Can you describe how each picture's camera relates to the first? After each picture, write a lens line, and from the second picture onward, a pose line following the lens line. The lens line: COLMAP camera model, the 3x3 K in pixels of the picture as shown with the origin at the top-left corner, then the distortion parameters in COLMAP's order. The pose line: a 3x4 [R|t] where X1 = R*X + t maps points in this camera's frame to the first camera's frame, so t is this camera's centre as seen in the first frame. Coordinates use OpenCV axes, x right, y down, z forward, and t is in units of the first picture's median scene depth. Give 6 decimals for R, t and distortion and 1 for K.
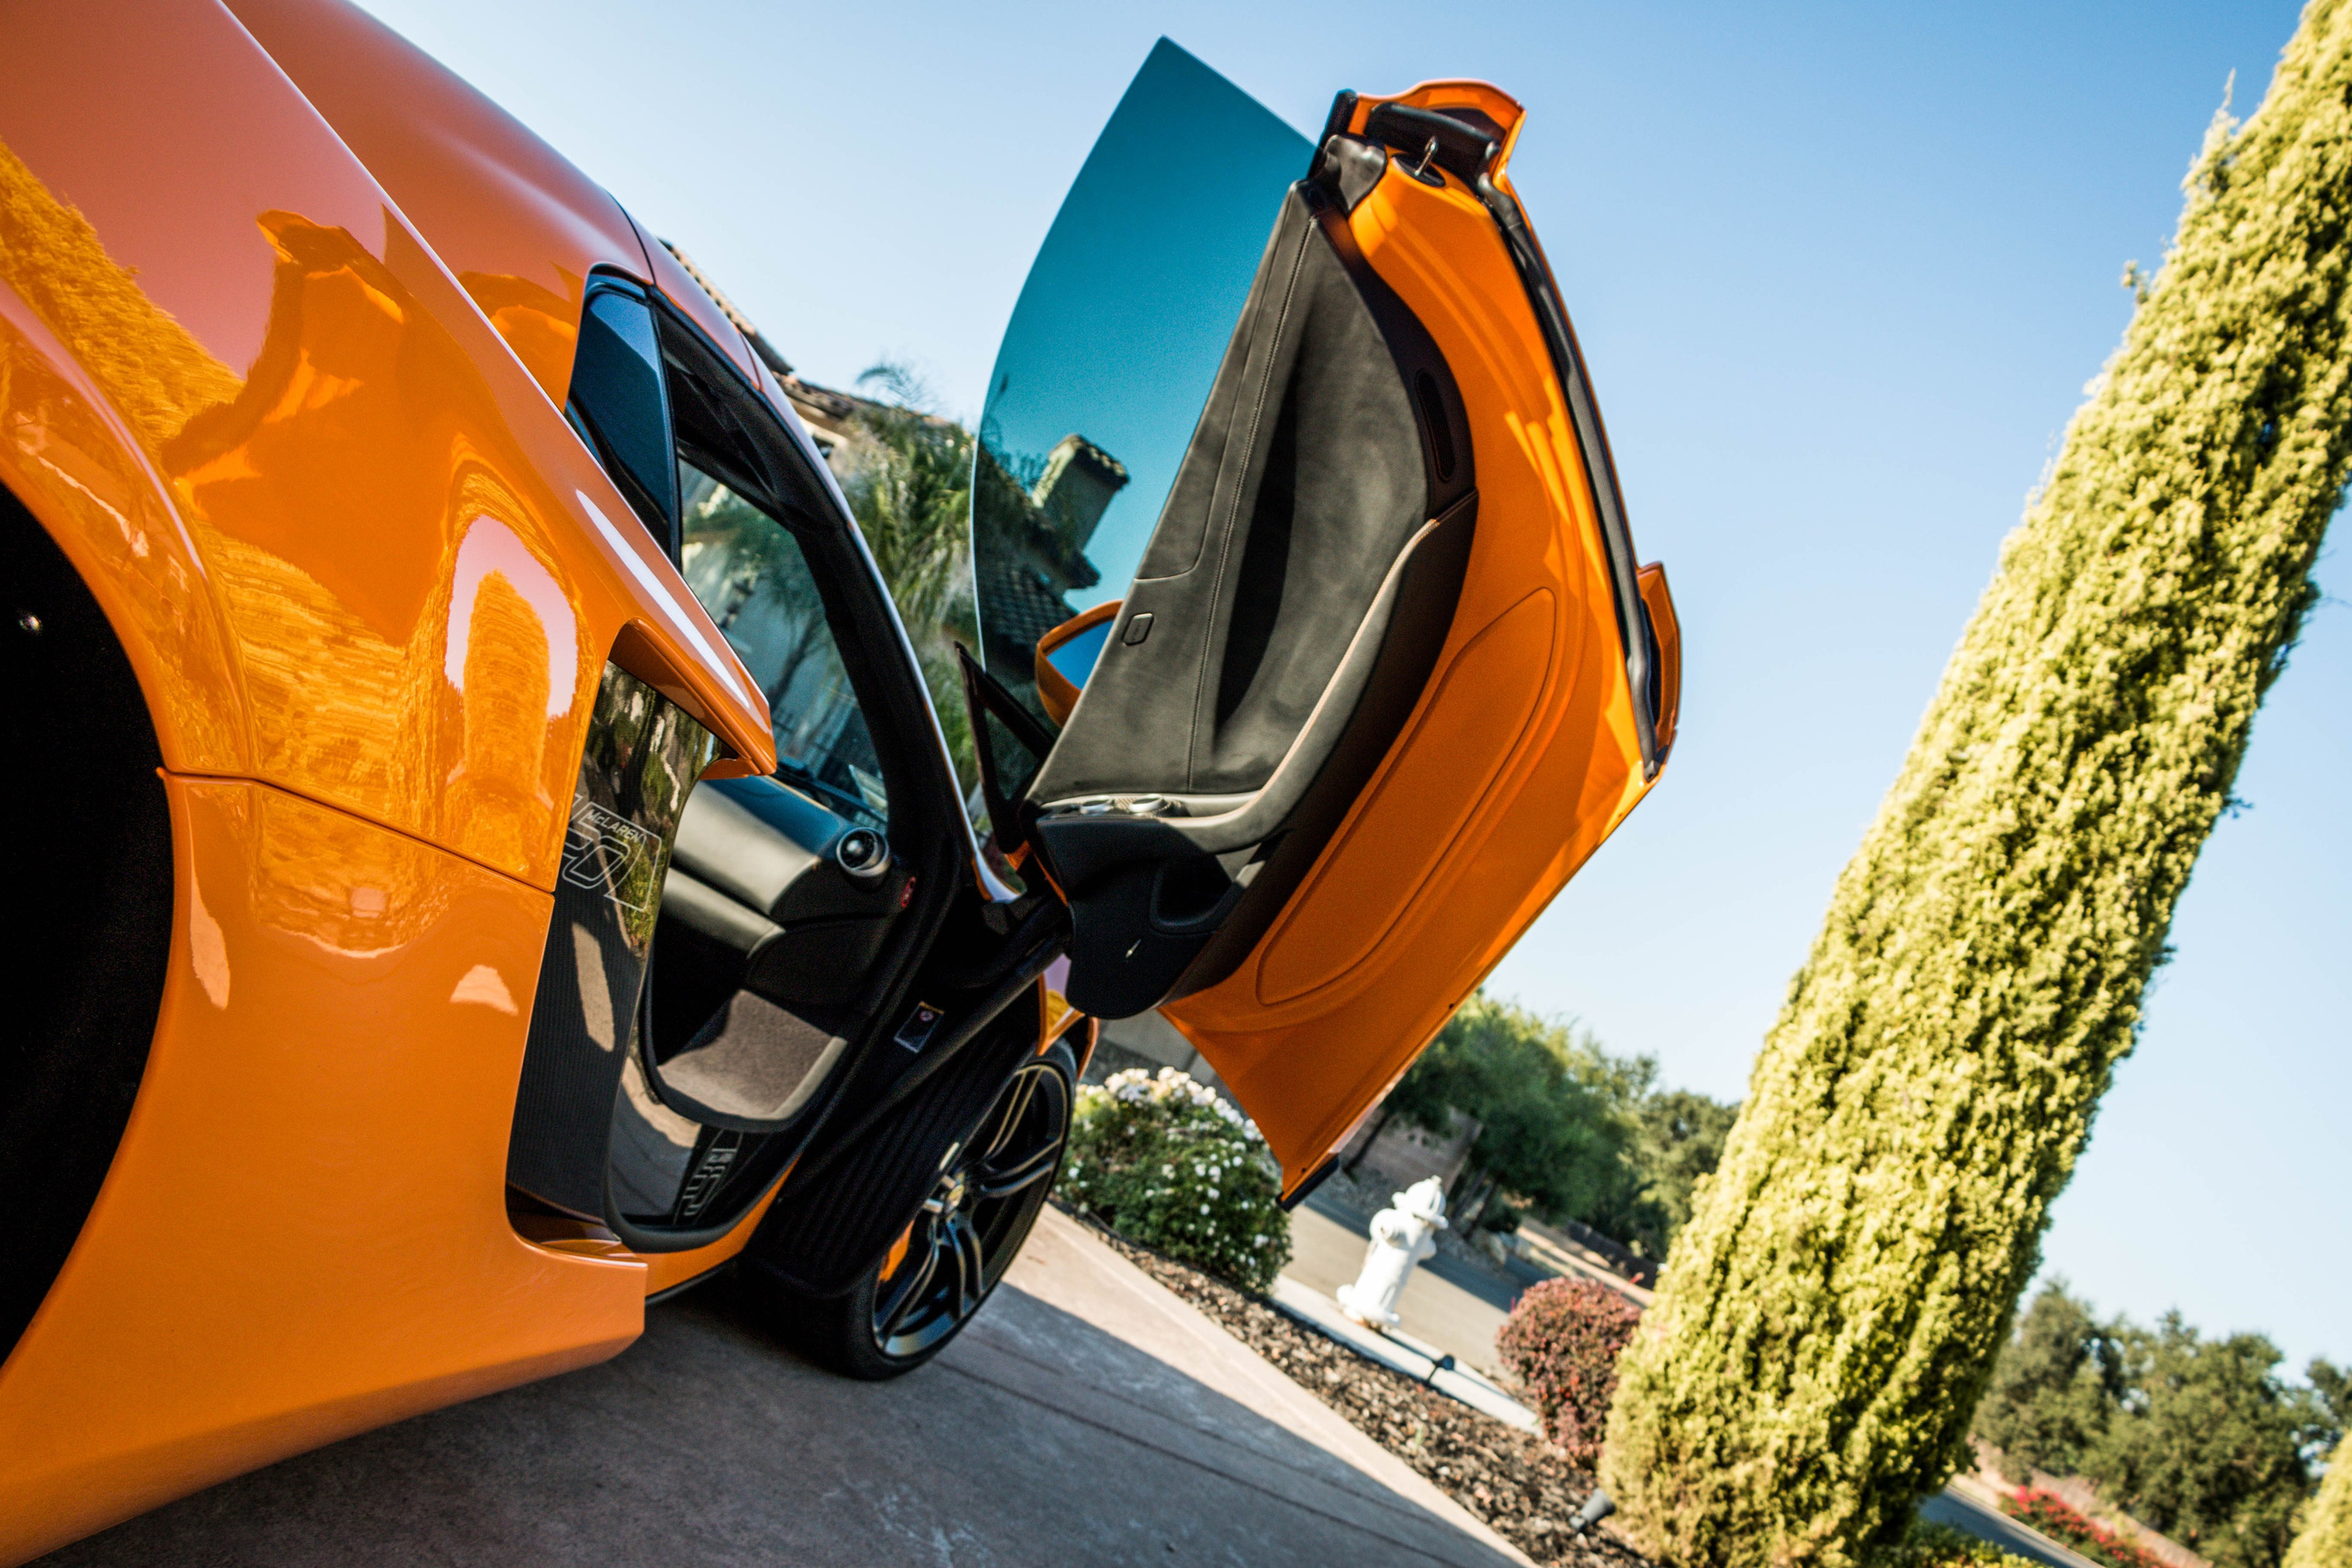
lens RADIAL K [[1846.4, 0, 1170.8], [0, 1846.4, 819.0], [0, 0, 1]] dist [0.002893, 0.000006]
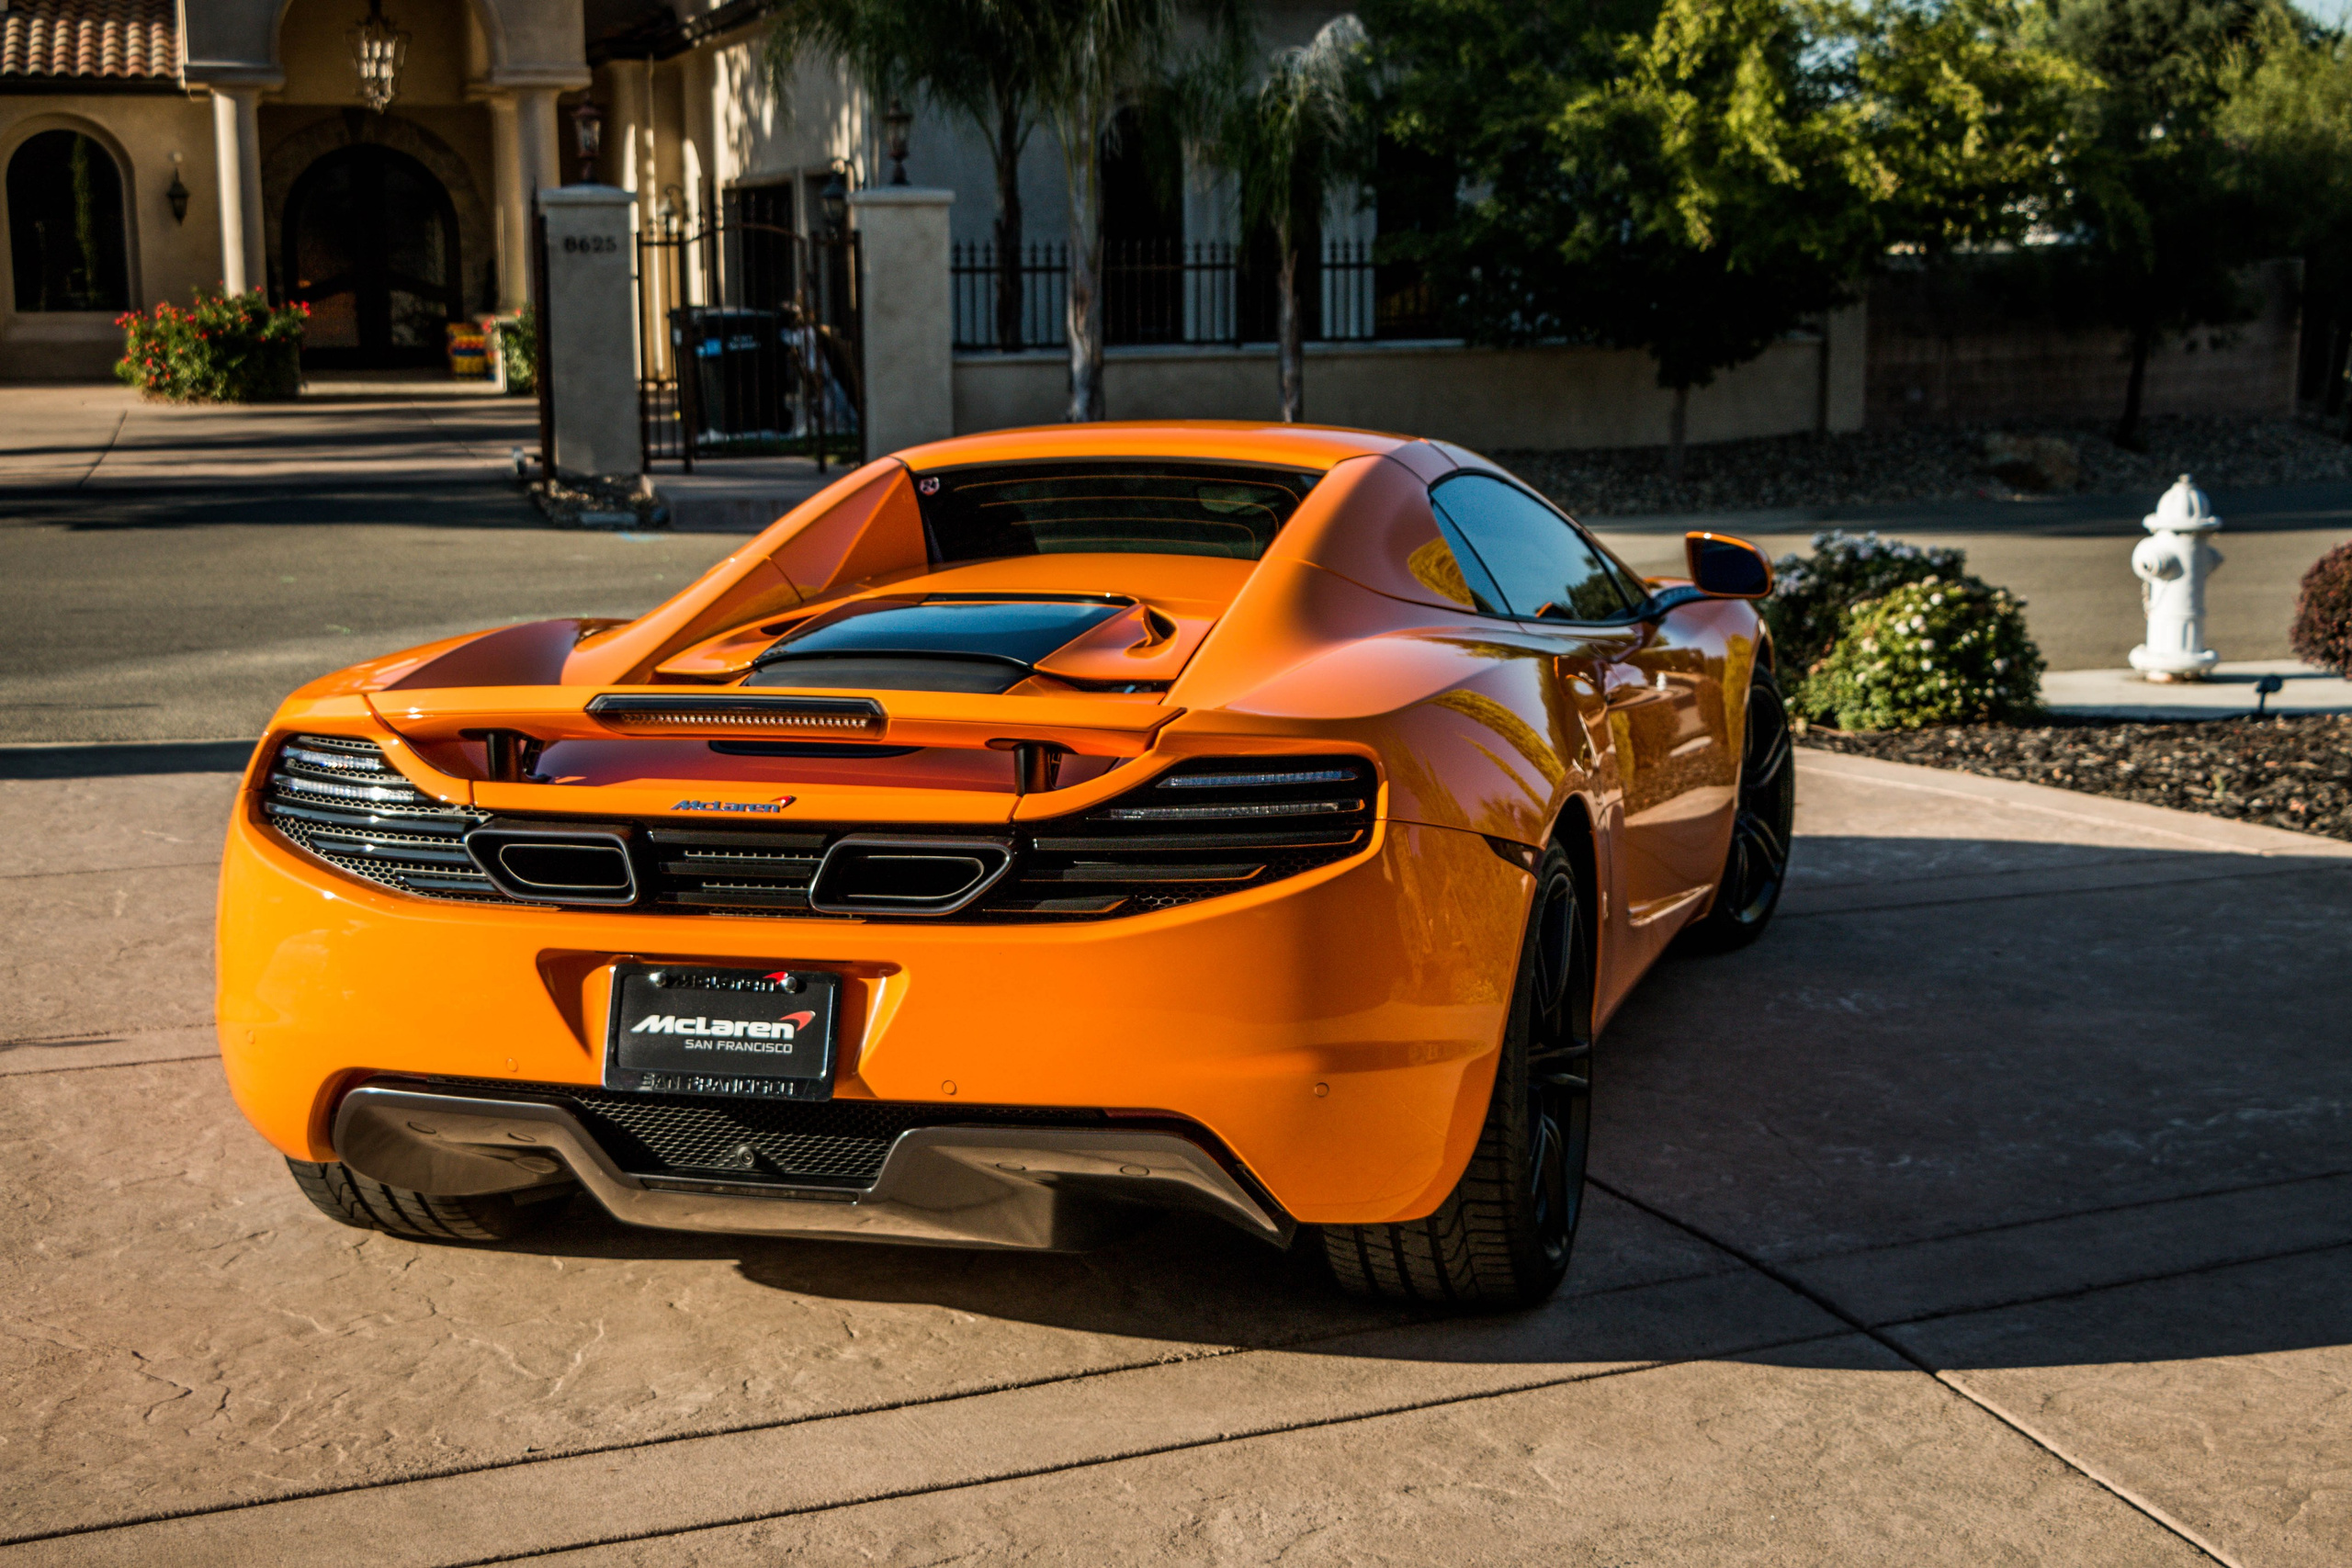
lens RADIAL K [[3328.0, 0, 1177.6], [0, 3328.0, 842.8], [0, 0, 1]] dist [-0.011501, 0.074370]
pose [[0.866578, -0.445953, -0.223983, 0.028999], [0.485860, 0.856411, 0.174641, -0.183764], [0.113940, -0.260165, 0.958818, -0.647147]]
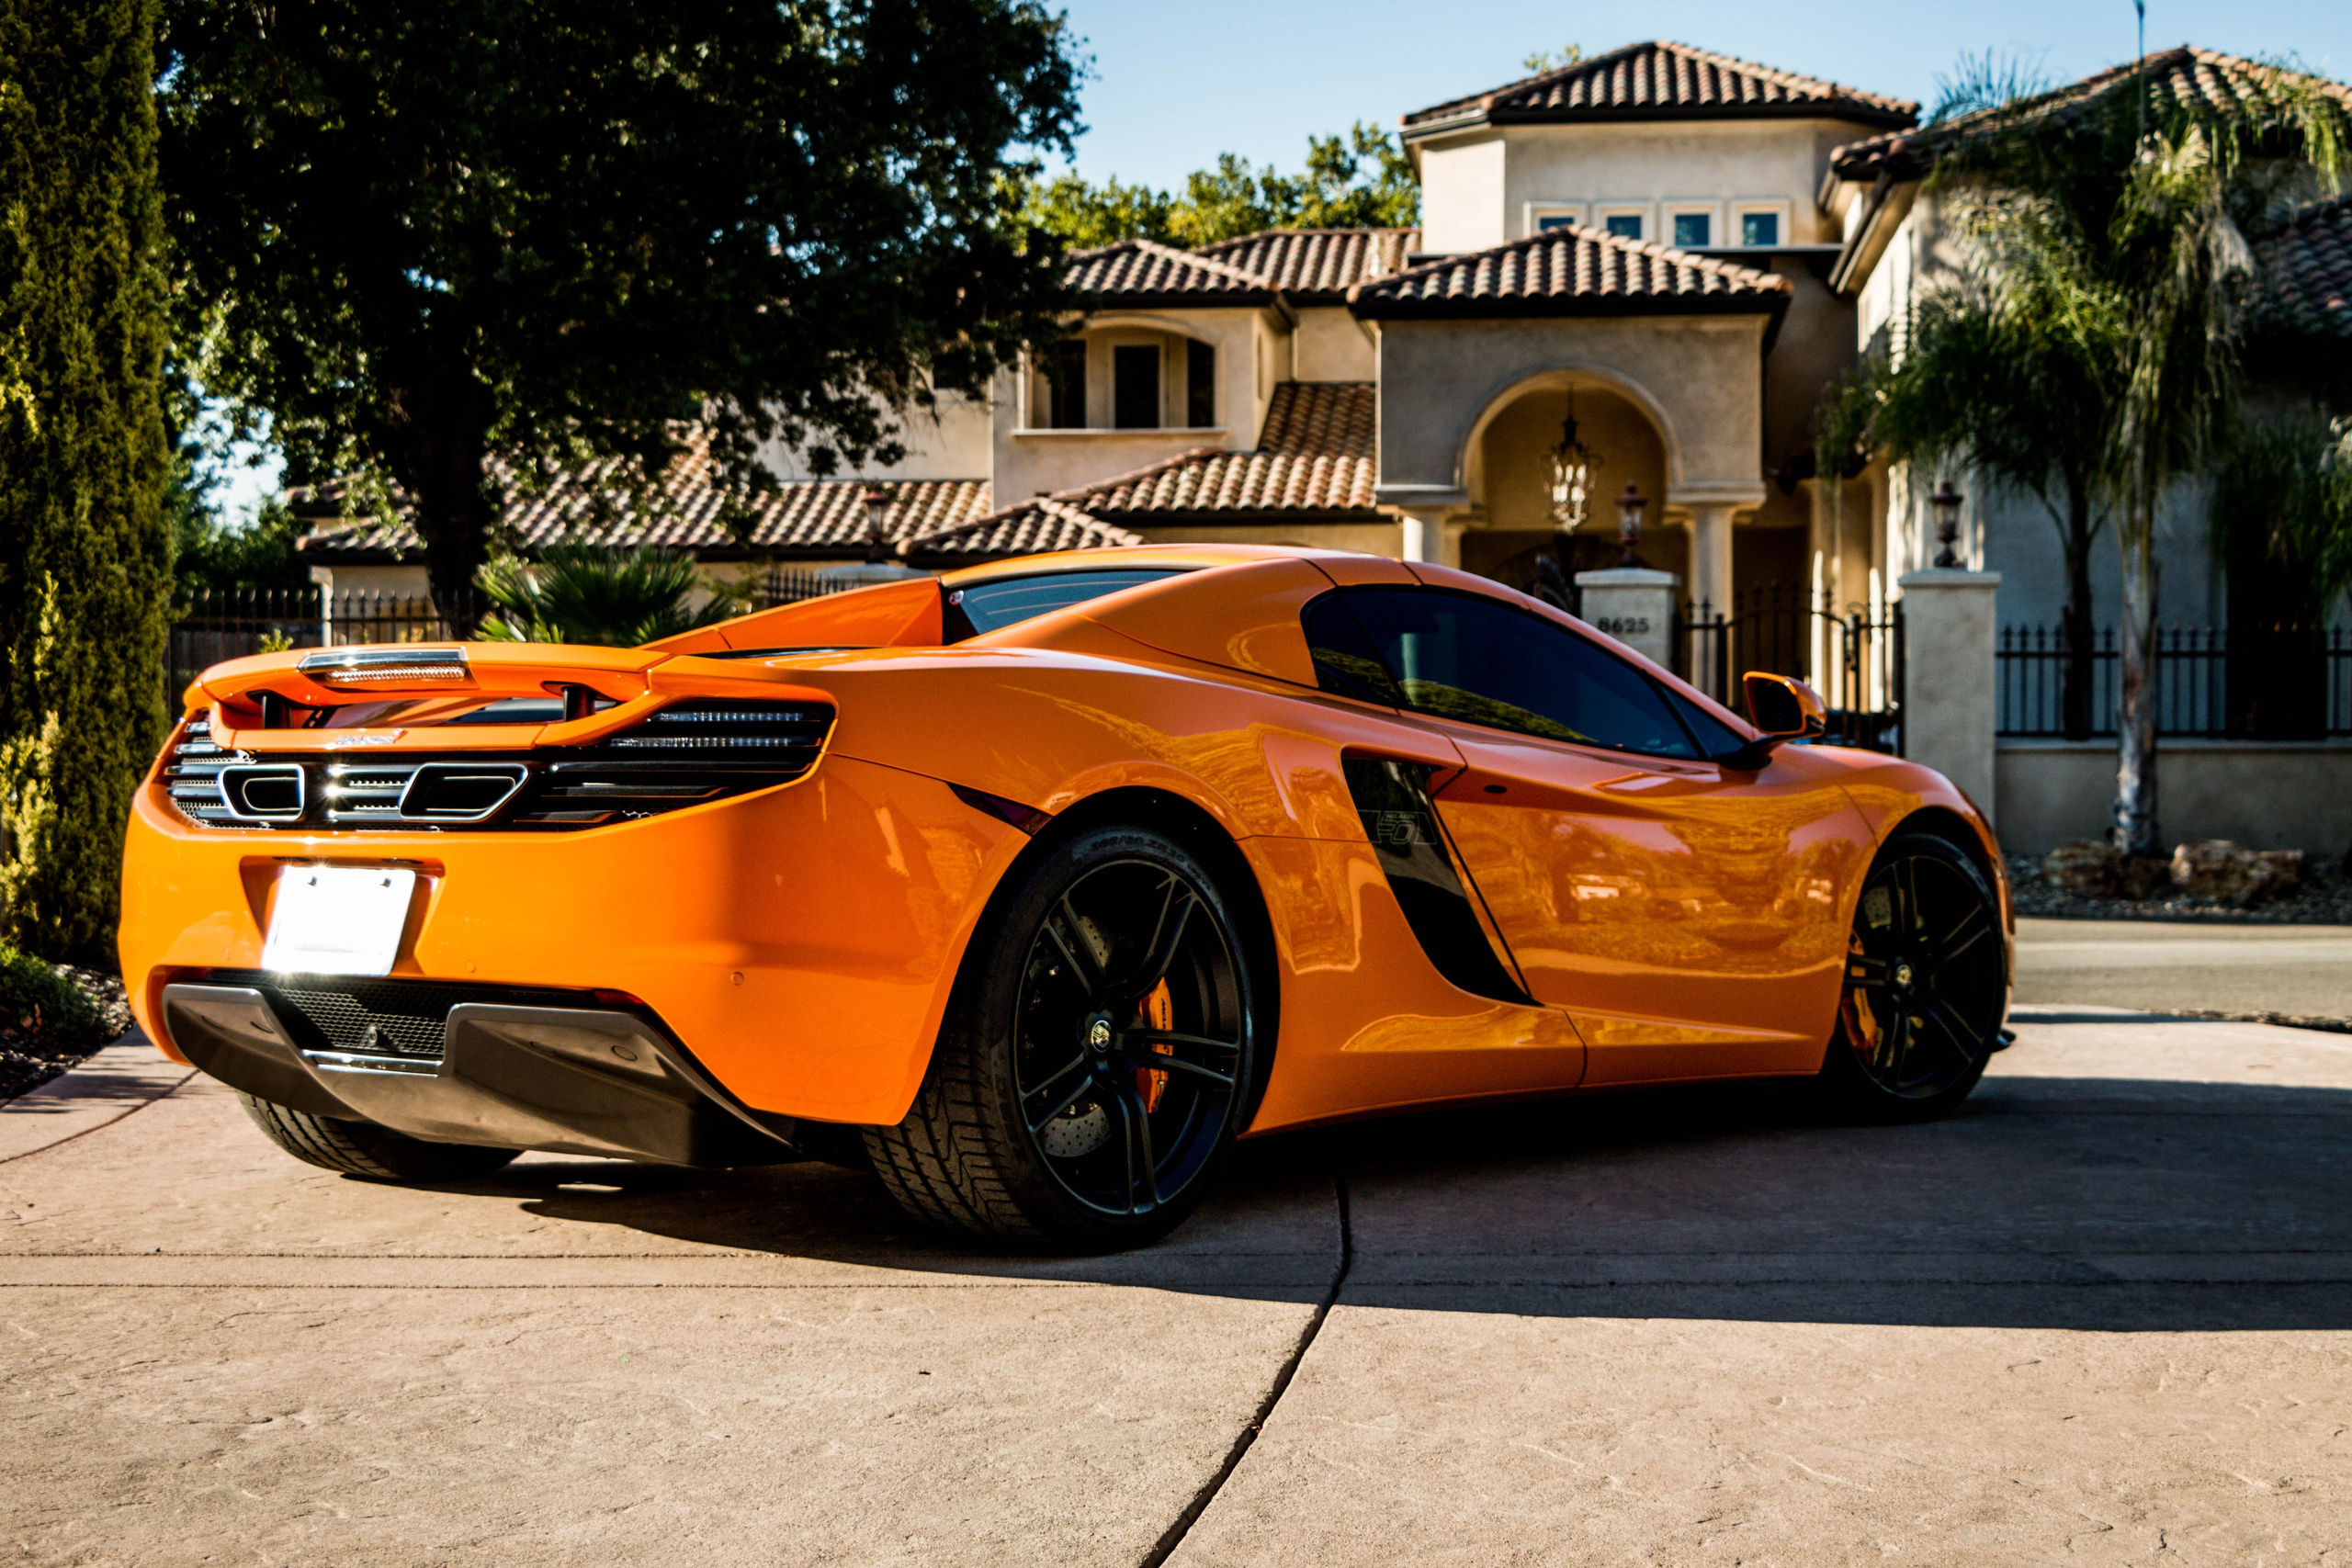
lens RADIAL K [[3509.0, 0, 1177.1], [0, 3509.0, 836.8], [0, 0, 1]] dist [-0.008143, 0.135419]
pose [[0.741702, -0.457562, -0.490424, 0.363646], [0.447442, 0.882244, -0.146430, 0.119852], [0.499674, -0.110828, 0.859094, -0.656617]]
